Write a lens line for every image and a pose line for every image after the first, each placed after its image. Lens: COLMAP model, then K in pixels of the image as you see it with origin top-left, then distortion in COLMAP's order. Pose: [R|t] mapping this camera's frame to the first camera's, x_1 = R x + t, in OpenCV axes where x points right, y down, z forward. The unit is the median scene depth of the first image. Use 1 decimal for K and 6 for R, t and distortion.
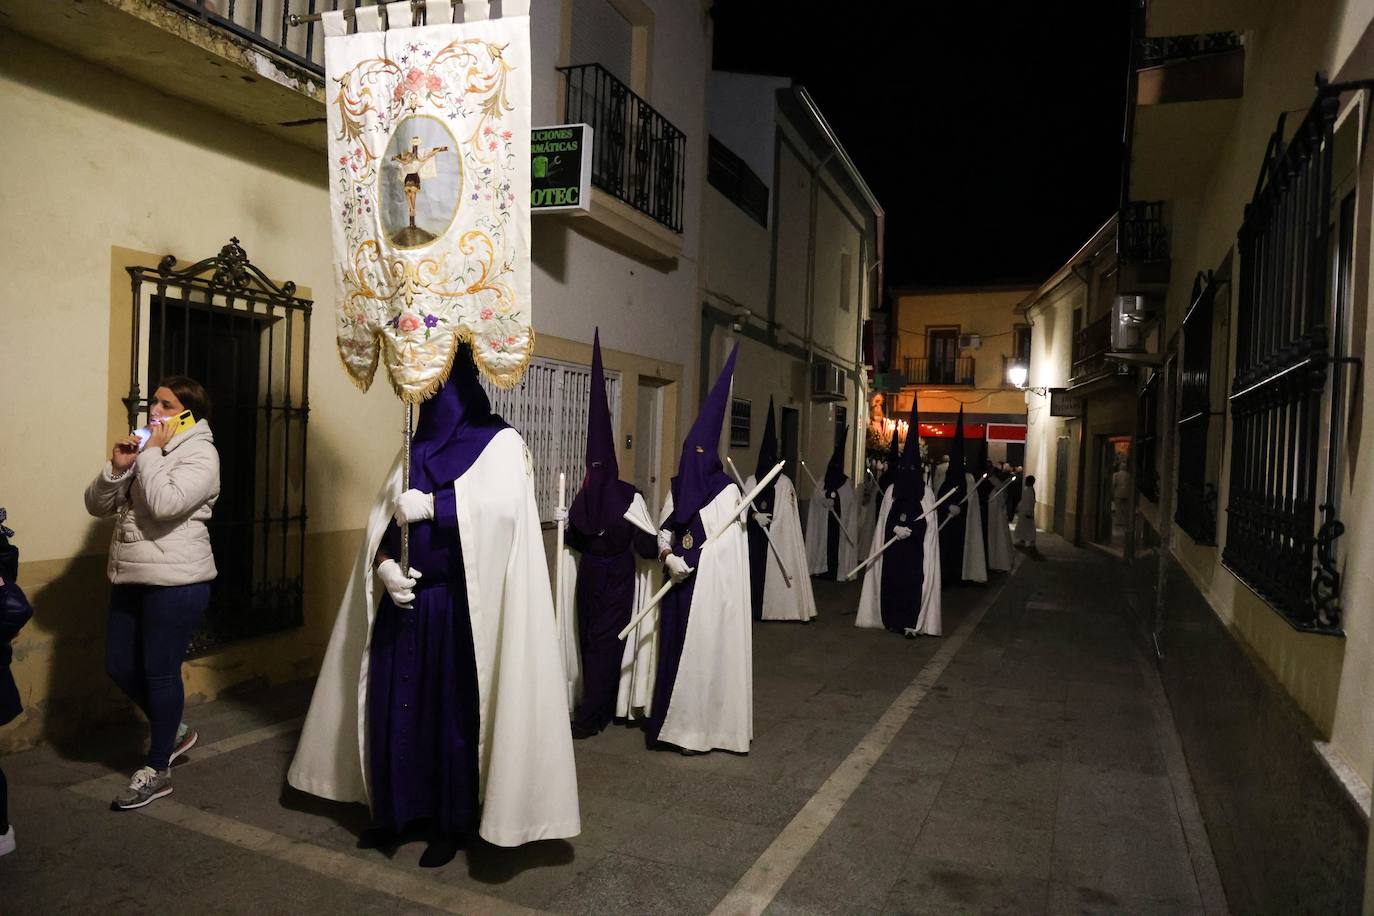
lens RADIAL K [[934.5, 0, 696.1], [0, 934.5, 463.5], [0, 0, 1]] dist [-0.102347, 0.071092]
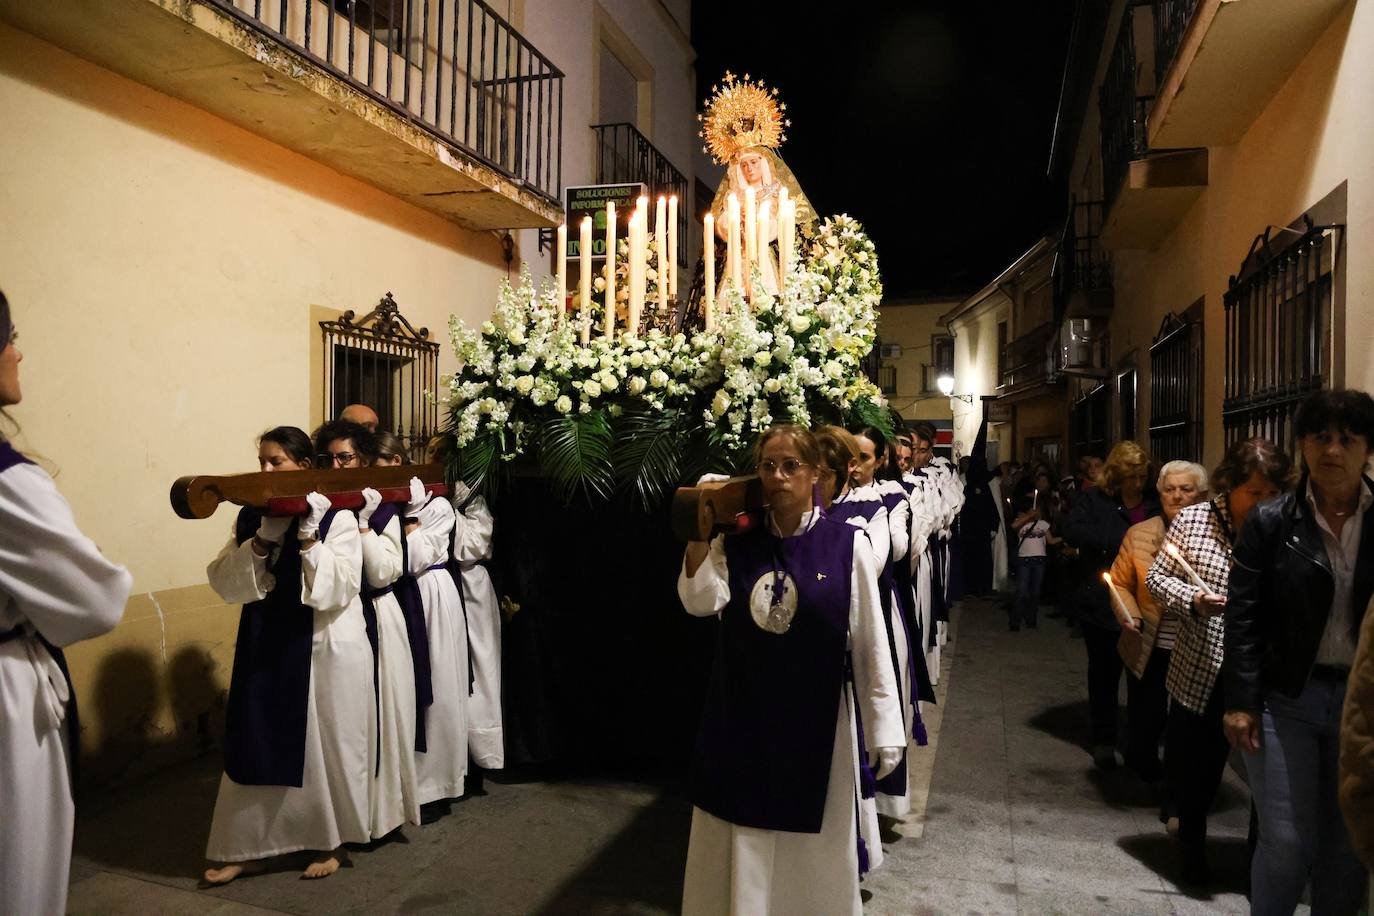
lens RADIAL K [[934.5, 0, 696.1], [0, 934.5, 463.5], [0, 0, 1]] dist [-0.102347, 0.071092]
pose [[0.994662, -0.031162, 0.098372, -0.222303], [0.032414, 0.999412, -0.011148, -0.003530], [-0.097967, 0.014277, 0.995087, -0.192558]]
